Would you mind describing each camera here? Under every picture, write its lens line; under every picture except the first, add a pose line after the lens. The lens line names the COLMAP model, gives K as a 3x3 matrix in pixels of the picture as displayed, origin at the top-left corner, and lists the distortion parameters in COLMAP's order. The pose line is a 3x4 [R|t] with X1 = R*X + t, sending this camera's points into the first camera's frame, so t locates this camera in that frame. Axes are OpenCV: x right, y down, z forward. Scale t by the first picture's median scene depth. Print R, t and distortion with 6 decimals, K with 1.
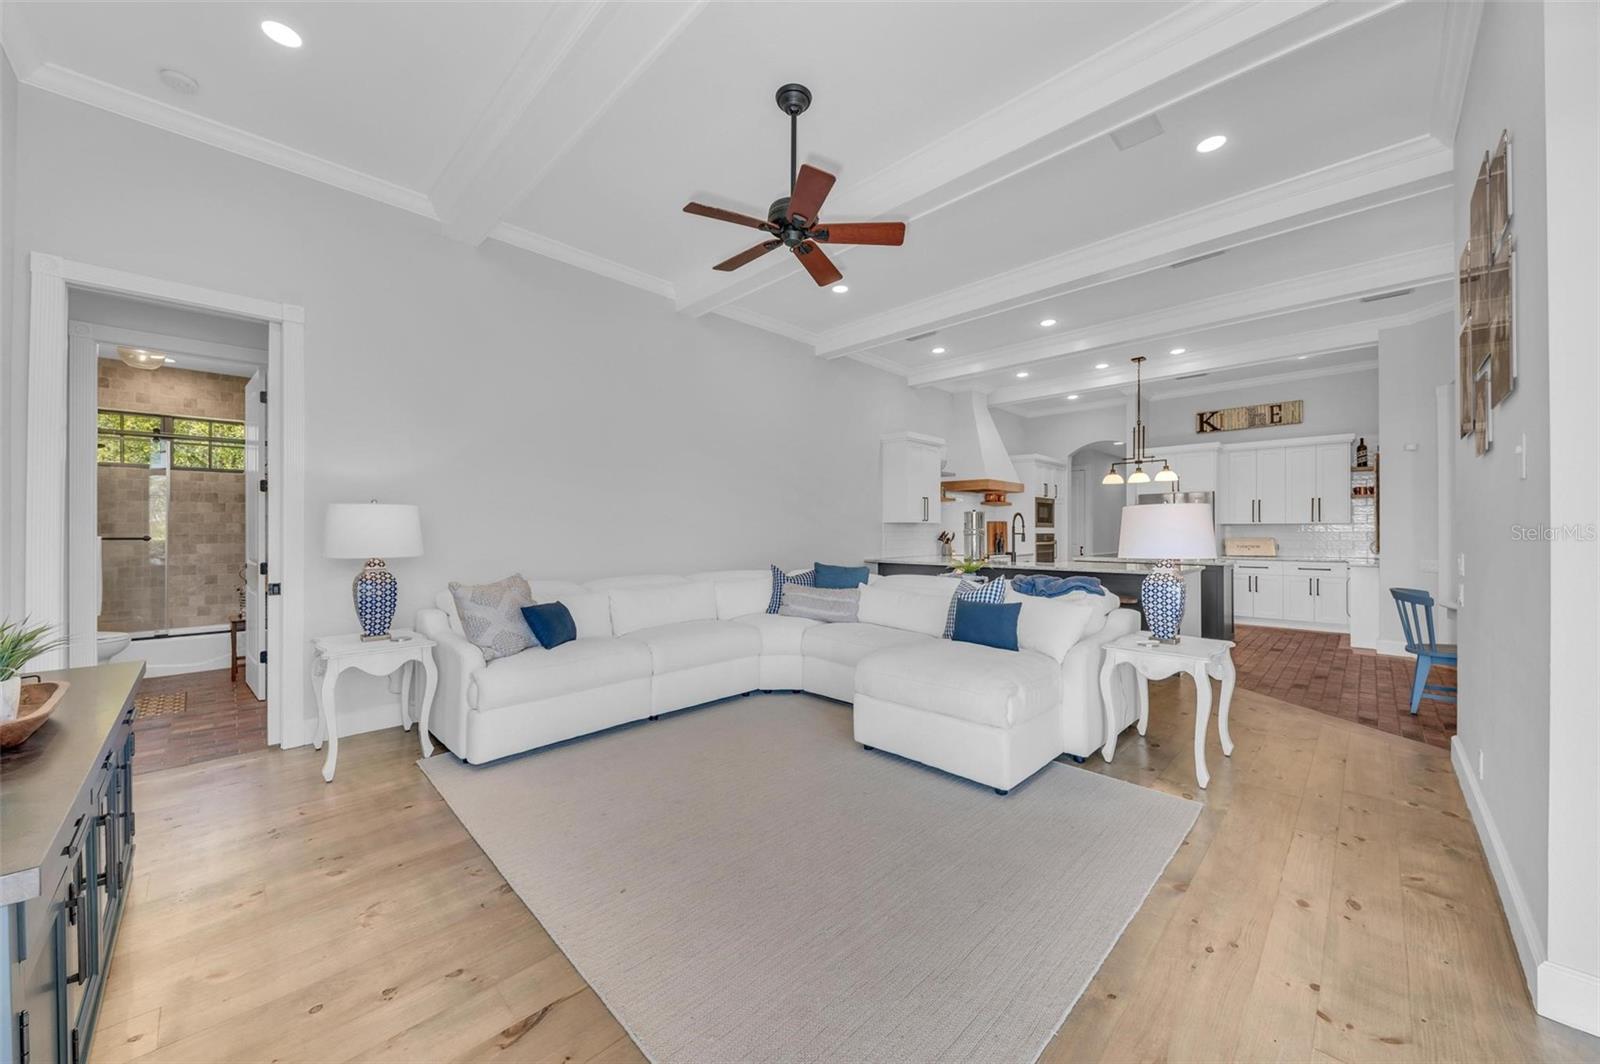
lens RADIAL K [[574.6, 0, 798.9], [0, 574.6, 530.4], [0, 0, 1]] dist [0.013836, -0.007228]
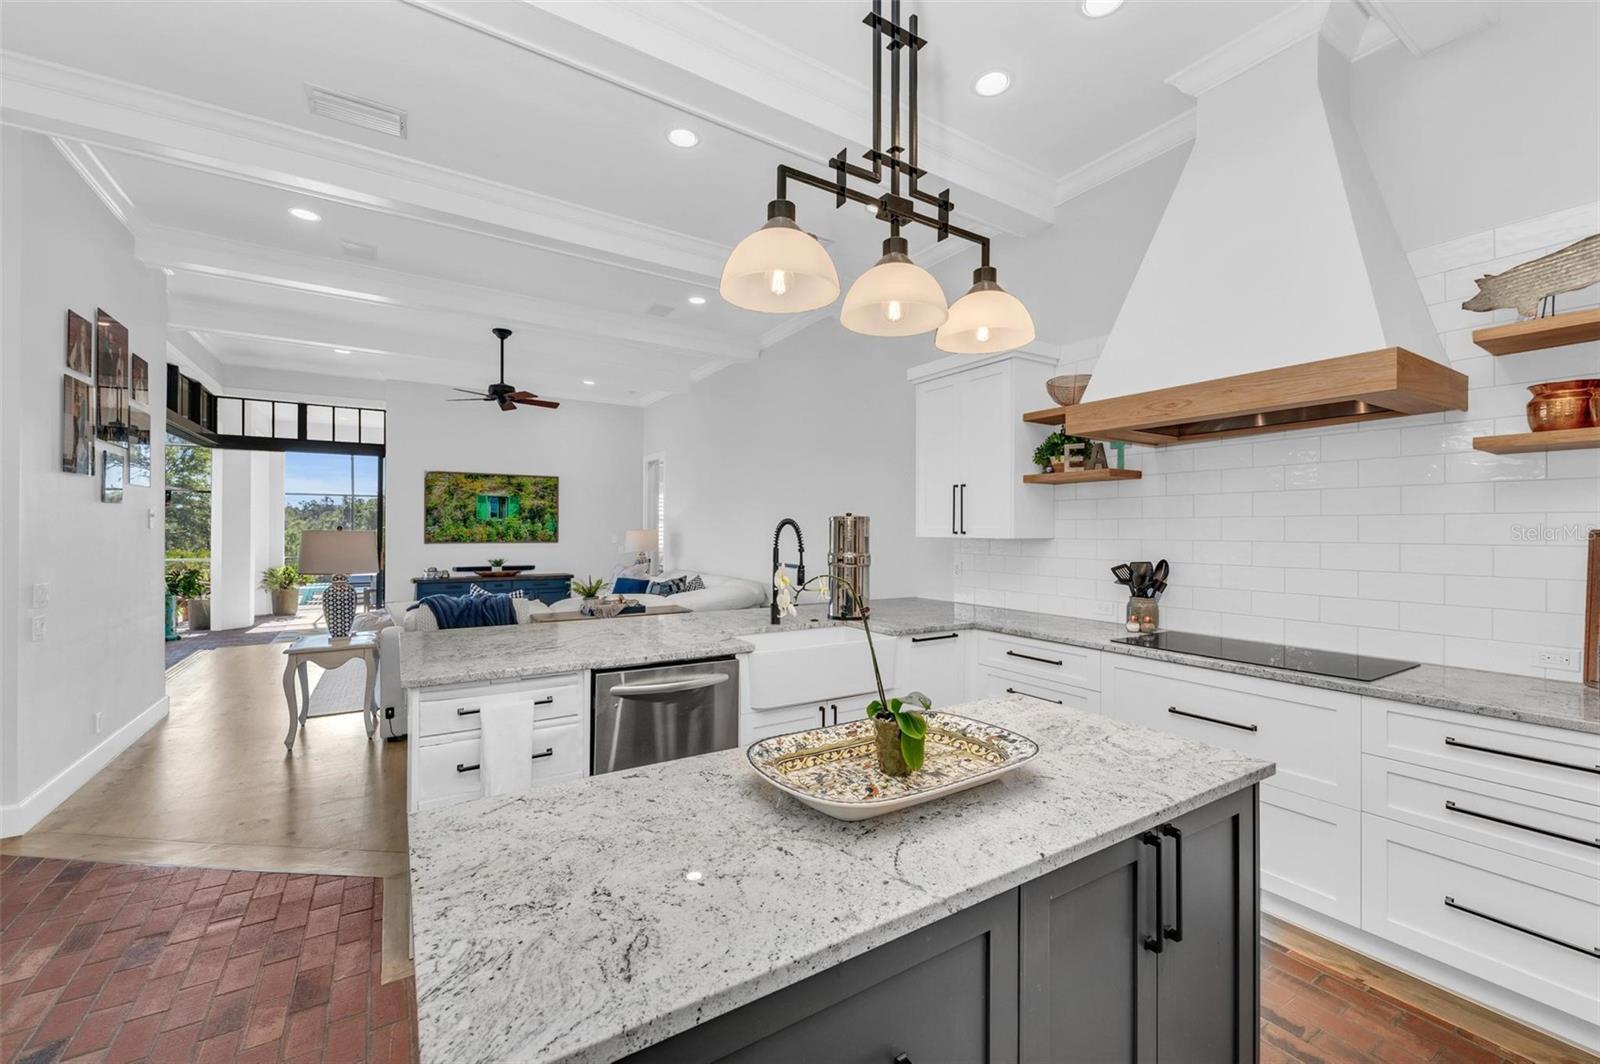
lens RADIAL K [[643.4, 0, 805.2], [0, 643.4, 529.9], [0, 0, 1]] dist [0.006998, -0.000370]
pose [[-0.224107, -0.002990, -0.974560, 0.703242], [-0.002690, 0.999993, -0.002449, -0.016142], [0.974561, 0.002073, -0.224113, 0.909505]]
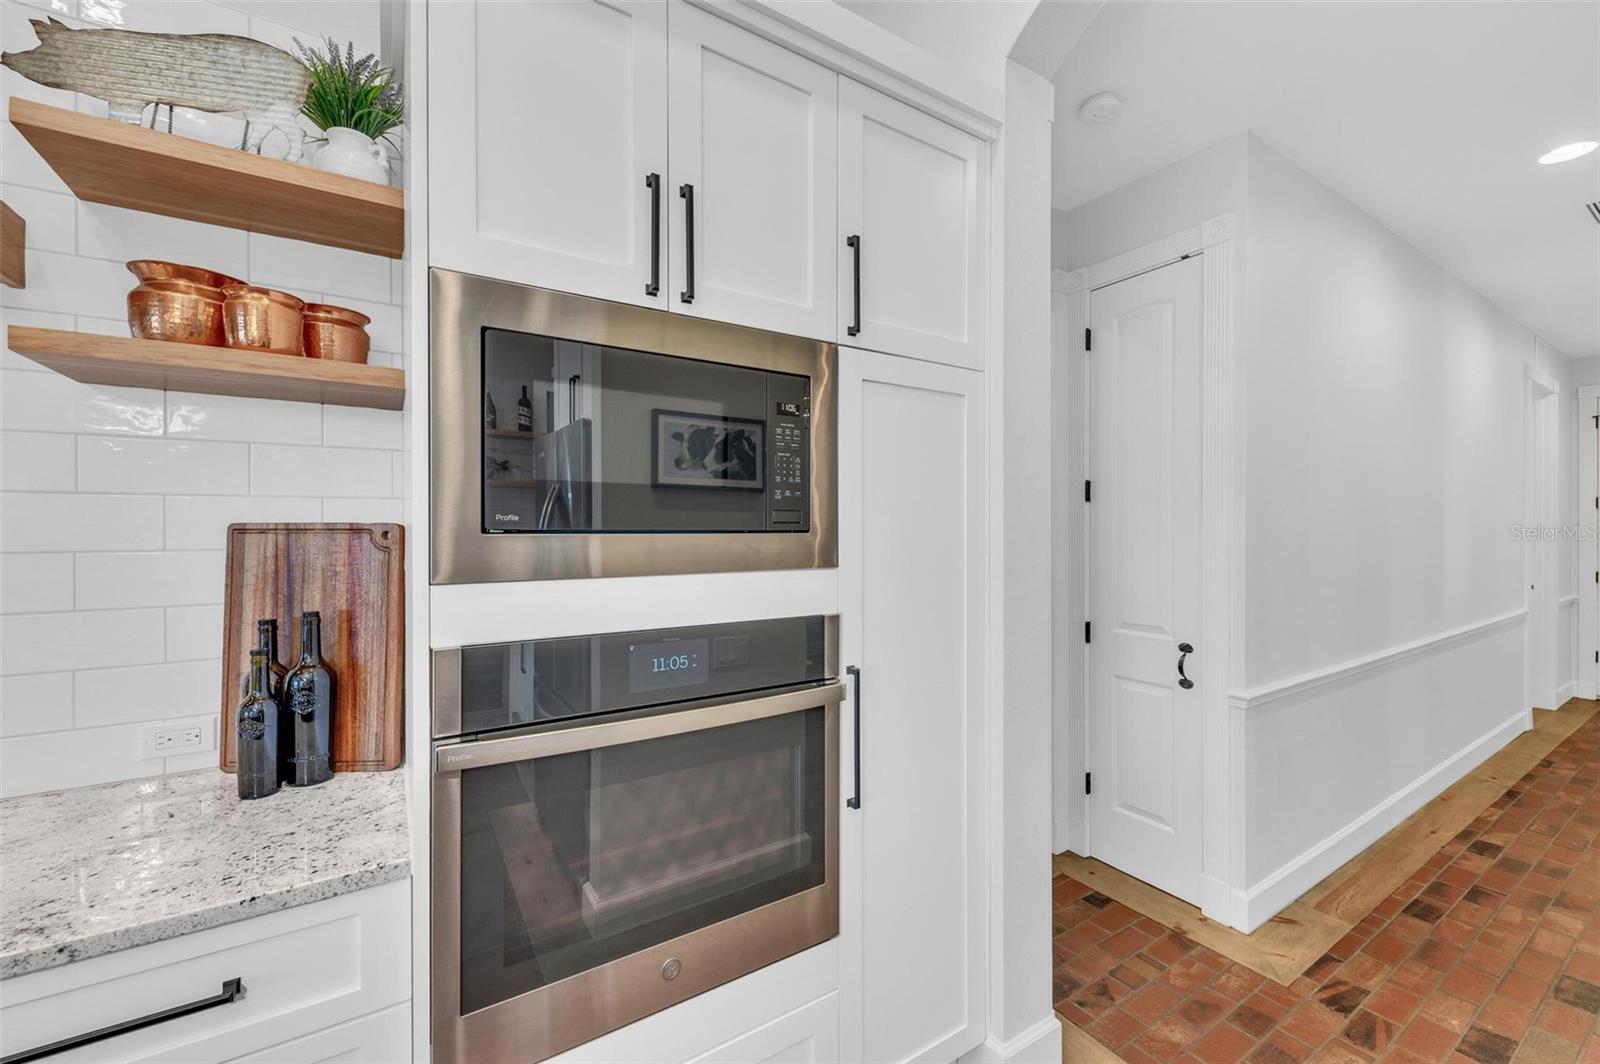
lens RADIAL K [[643.4, 0, 805.2], [0, 643.4, 529.9], [0, 0, 1]] dist [0.006998, -0.000370]
pose [[0.976786, -0.001043, -0.214216, 0.558475], [0.001394, 0.999998, 0.001486, -0.016306], [0.214214, -0.001750, 0.976785, 1.027541]]
